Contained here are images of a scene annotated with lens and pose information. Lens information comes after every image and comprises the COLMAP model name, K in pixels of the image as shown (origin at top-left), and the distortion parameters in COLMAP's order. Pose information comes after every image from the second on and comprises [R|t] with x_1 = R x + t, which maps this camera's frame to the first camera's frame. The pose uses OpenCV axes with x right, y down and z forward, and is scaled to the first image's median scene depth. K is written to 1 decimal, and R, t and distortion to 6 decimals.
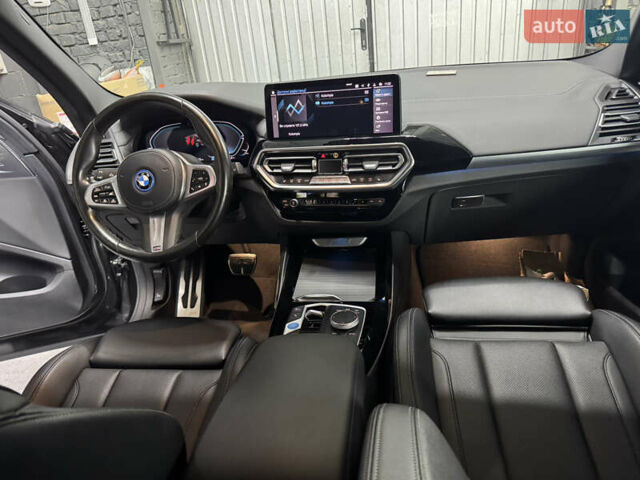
lens RADIAL K [[448.6, 0, 323.3], [0, 448.6, 245.0], [0, 0, 1]] dist [0.040528, -0.055150]
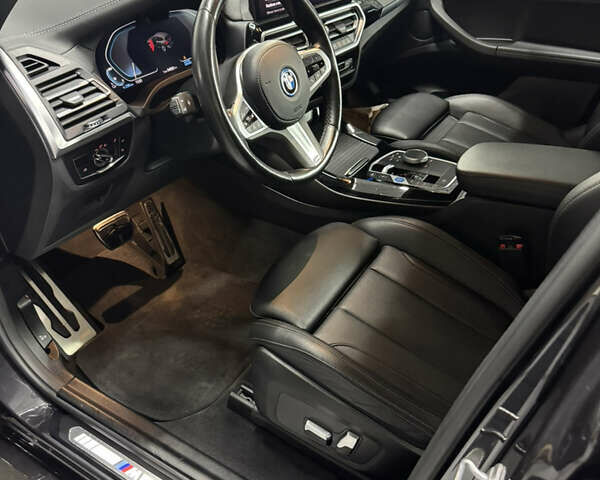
lens RADIAL K [[567.0, 0, 302.7], [0, 567.0, 240.2], [0, 0, 1]] dist [0.019616, 0.000000]
pose [[0.389269, -0.441269, 0.808549, -1.215732], [0.347576, 0.883261, 0.314707, -0.187016], [-0.853030, 0.158526, 0.497201, 0.480927]]
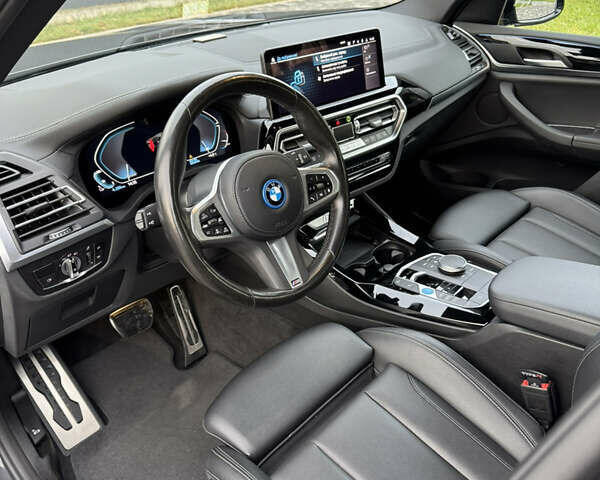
lens RADIAL K [[567.0, 0, 305.7], [0, 567.0, 245.7], [0, 0, 1]] dist [0.019616, 0.000000]
pose [[0.556648, -0.341442, 0.757338, -0.998440], [0.330933, 0.927316, 0.174838, -0.191376], [-0.761989, 0.153305, 0.629183, 0.369504]]
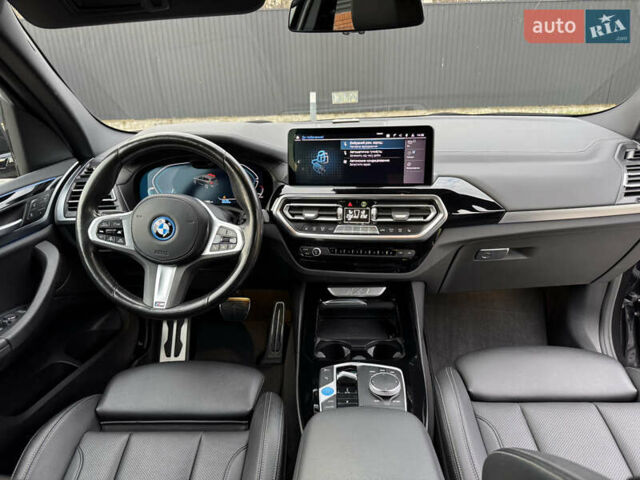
lens RADIAL K [[448.6, 0, 320.3], [0, 448.6, 235.7], [0, 0, 1]] dist [0.040528, -0.055150]
pose [[0.993569, 0.019387, 0.111552, -0.170255], [-0.010375, 0.996676, -0.080810, -0.054111], [-0.112748, 0.079133, 0.990467, 0.064646]]
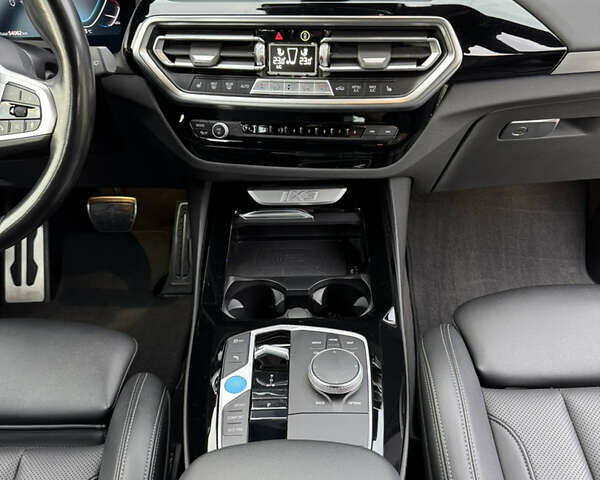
lens RADIAL K [[567.0, 0, 302.3], [0, 567.0, 249.1], [0, 0, 1]] dist [0.019616, 0.000000]
pose [[0.987069, -0.027449, 0.157926, -0.081285], [-0.003803, 0.980941, 0.194269, -0.090527], [-0.160248, -0.192357, 0.968152, 0.342061]]
